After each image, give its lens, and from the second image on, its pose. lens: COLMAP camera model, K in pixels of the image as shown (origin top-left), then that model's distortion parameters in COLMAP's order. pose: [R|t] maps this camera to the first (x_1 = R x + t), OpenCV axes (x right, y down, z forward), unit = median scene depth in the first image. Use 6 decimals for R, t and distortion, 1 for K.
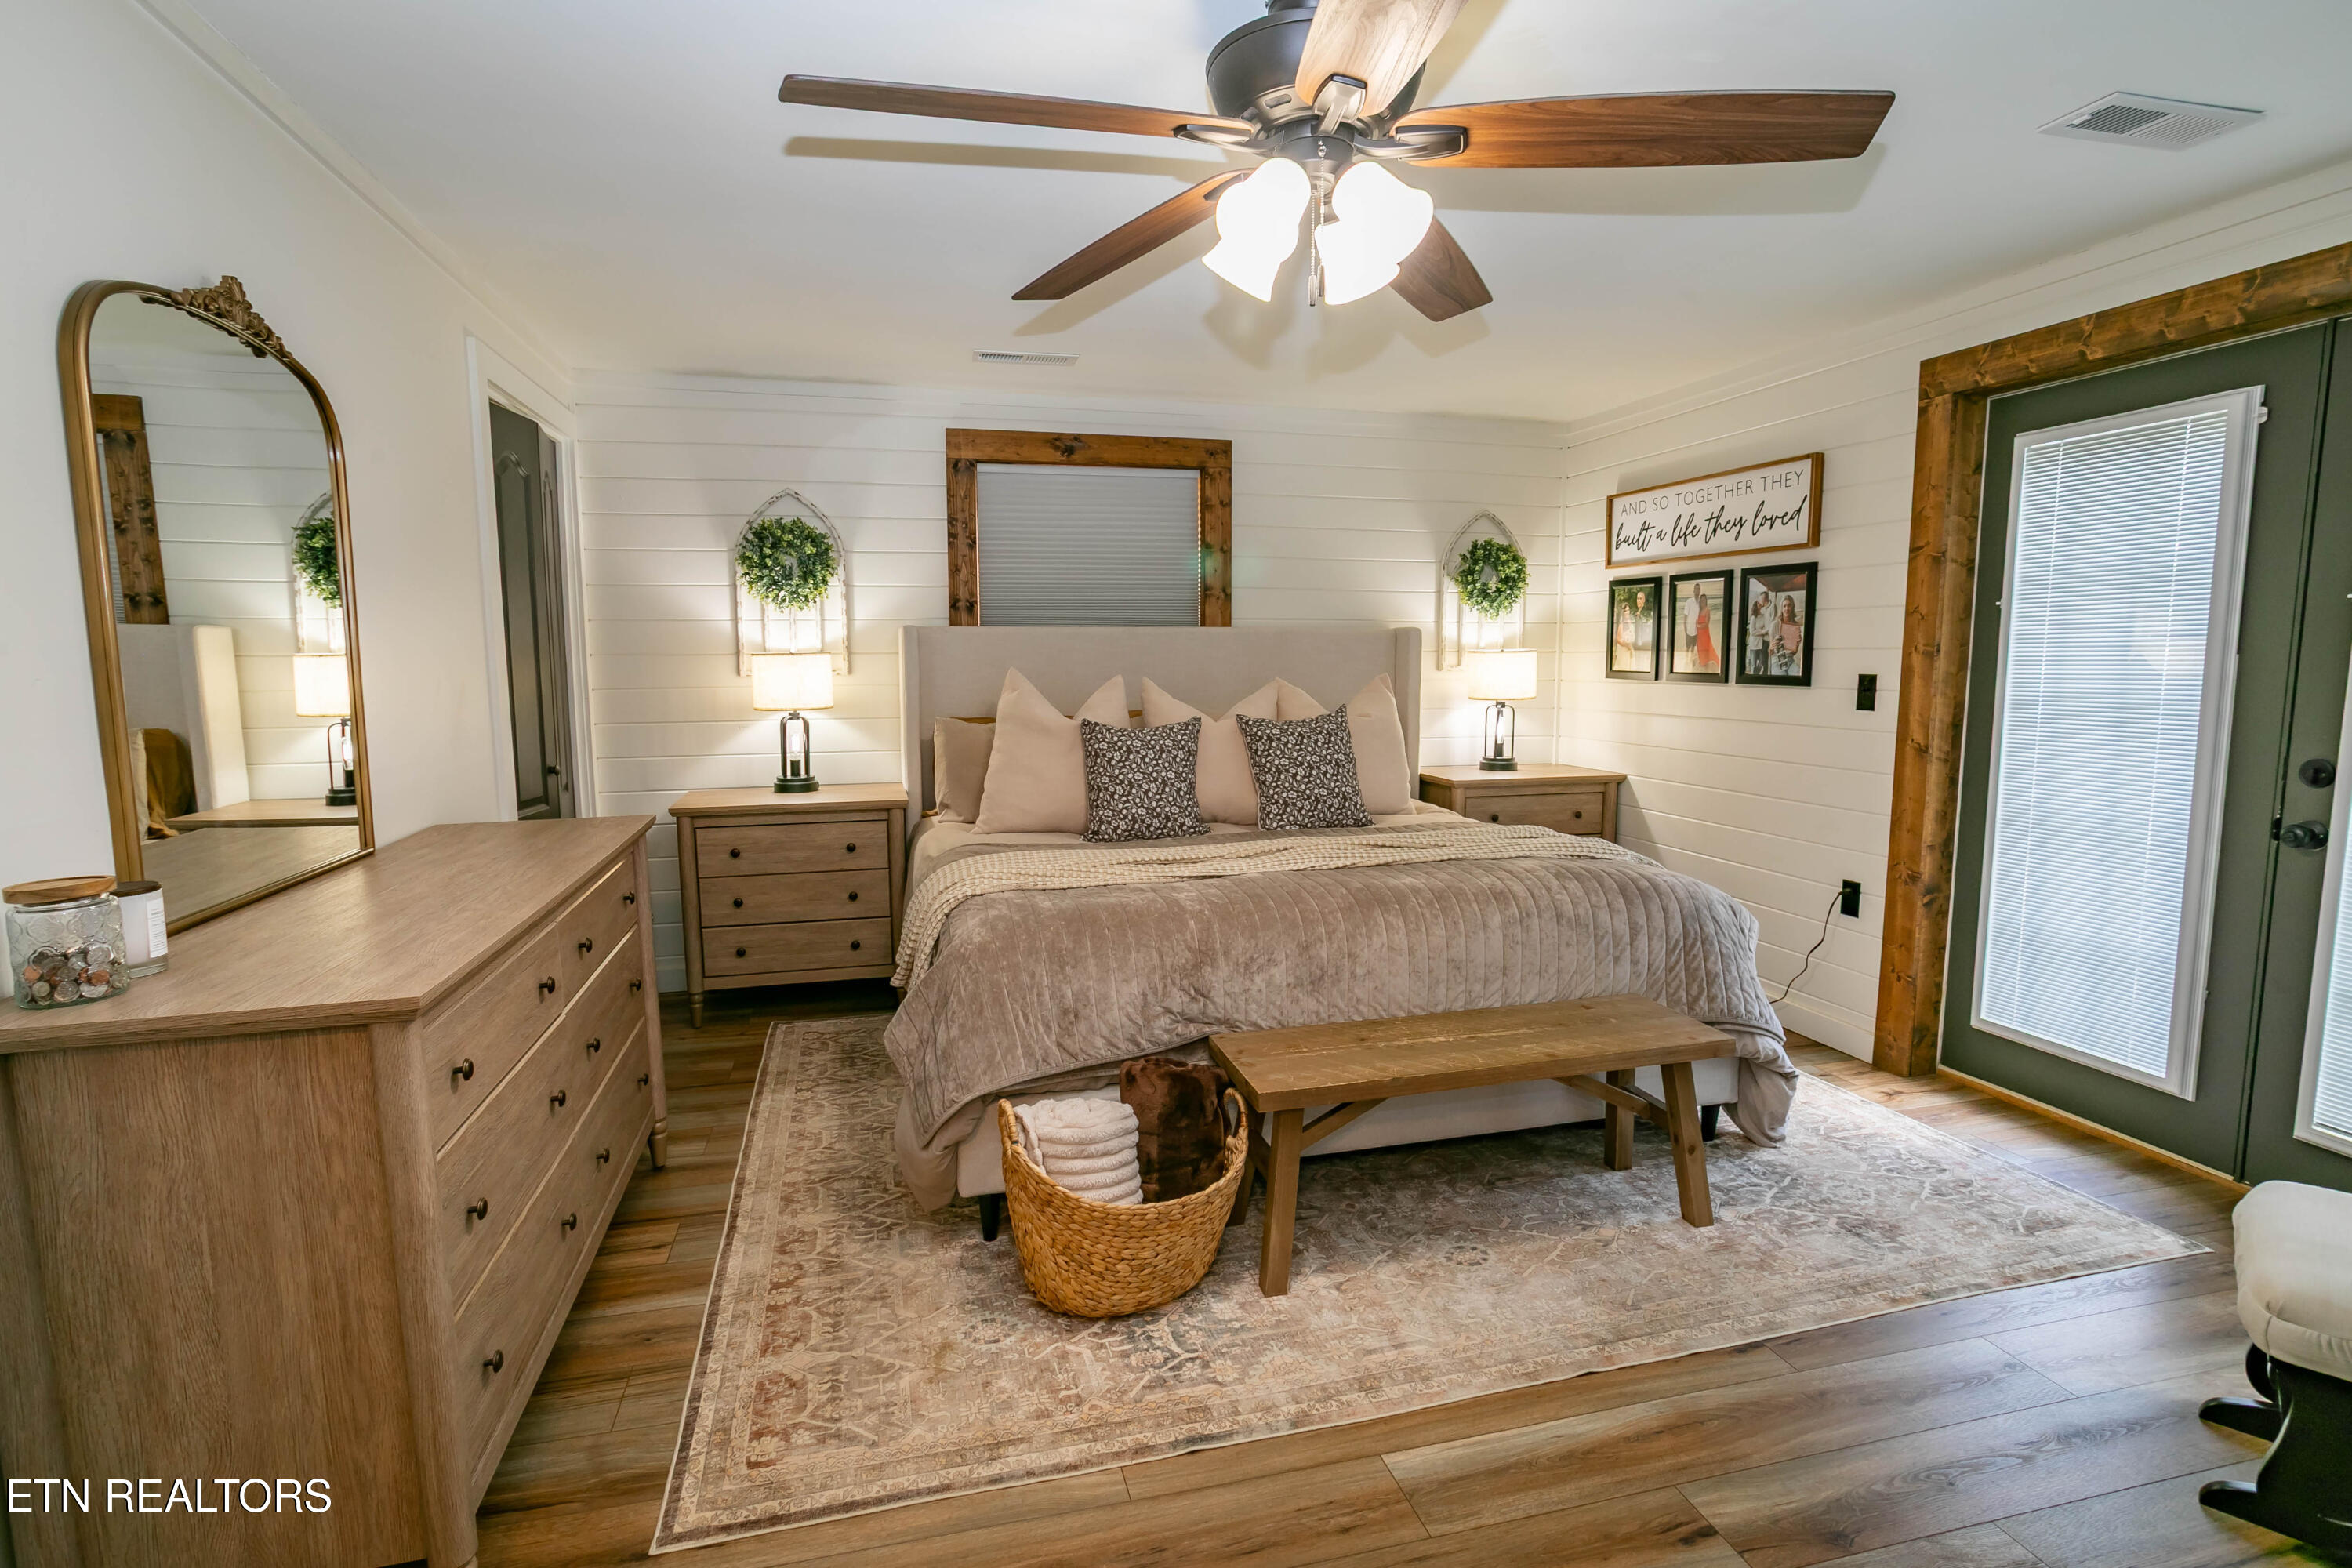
lens RADIAL K [[1204.2, 0, 1159.8], [0, 1204.2, 790.4], [0, 0, 1]] dist [-0.054690, 0.036983]
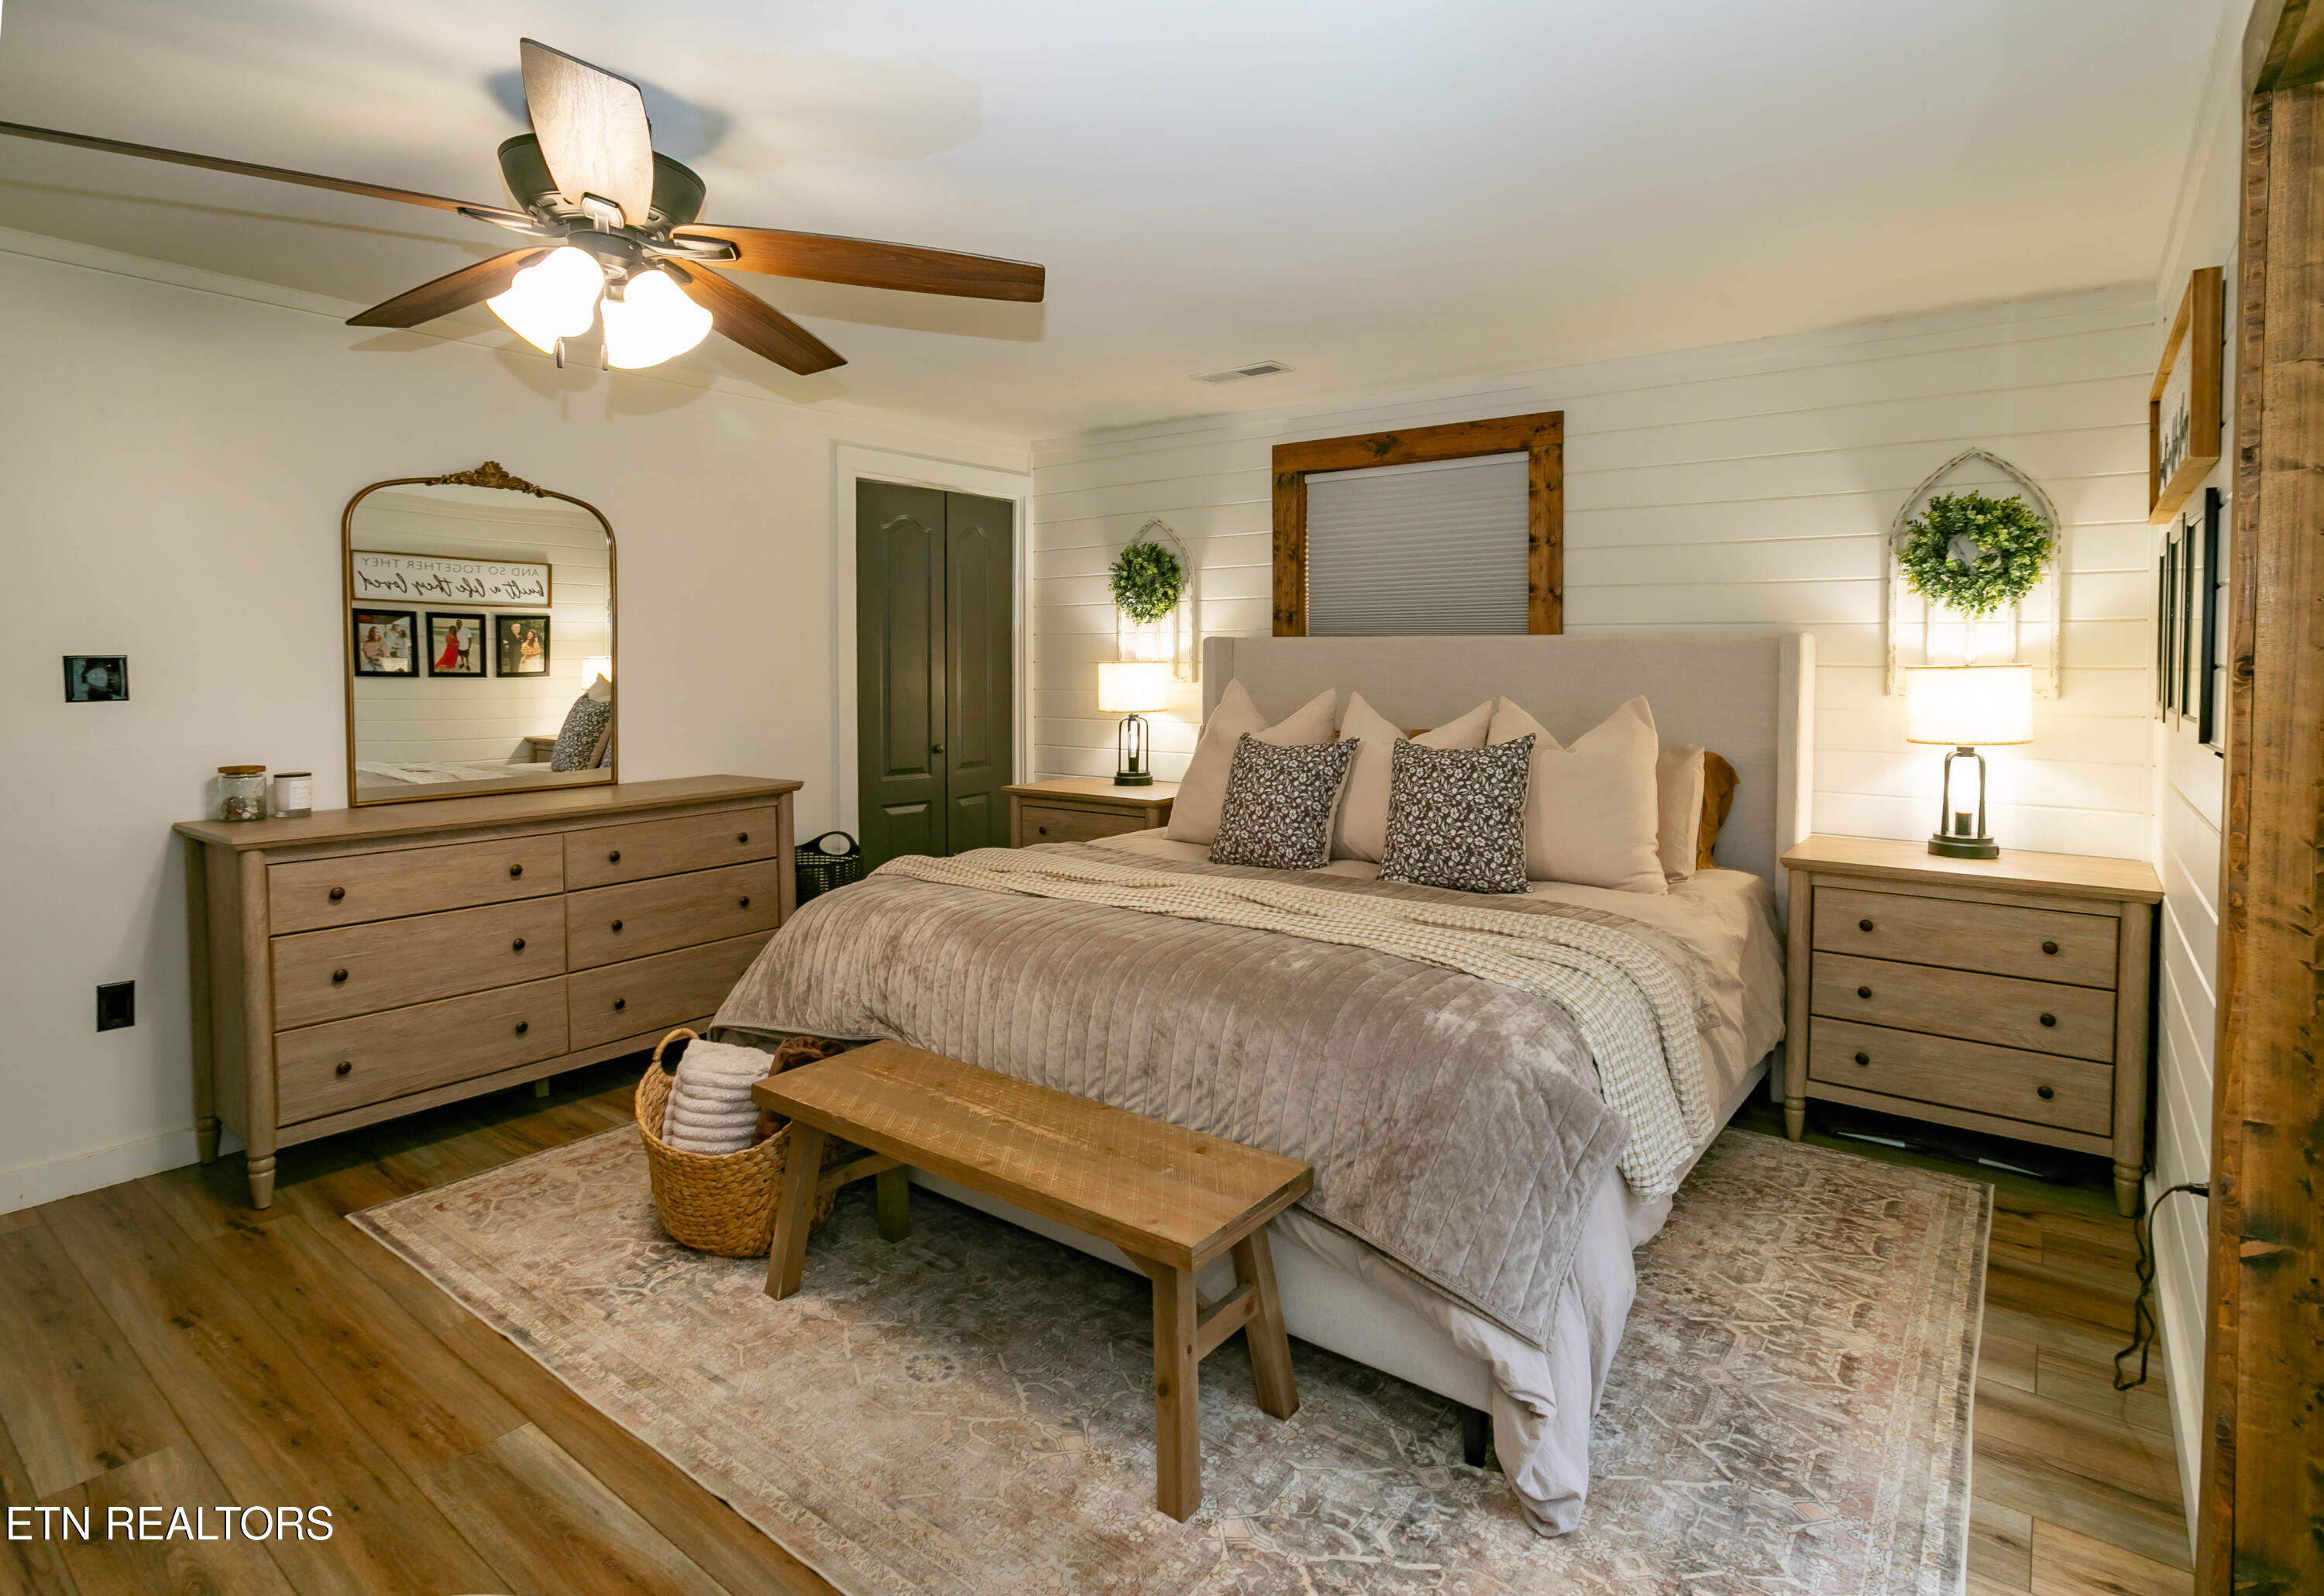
lens RADIAL K [[1214.9, 0, 1158.7], [0, 1214.9, 669.8], [0, 0, 1]] dist [-0.071207, 0.048868]
pose [[0.603061, 0.011086, -0.797618, 0.609448], [-0.097151, 0.993481, -0.059645, -0.041783], [0.791757, 0.113459, 0.600206, 0.332367]]
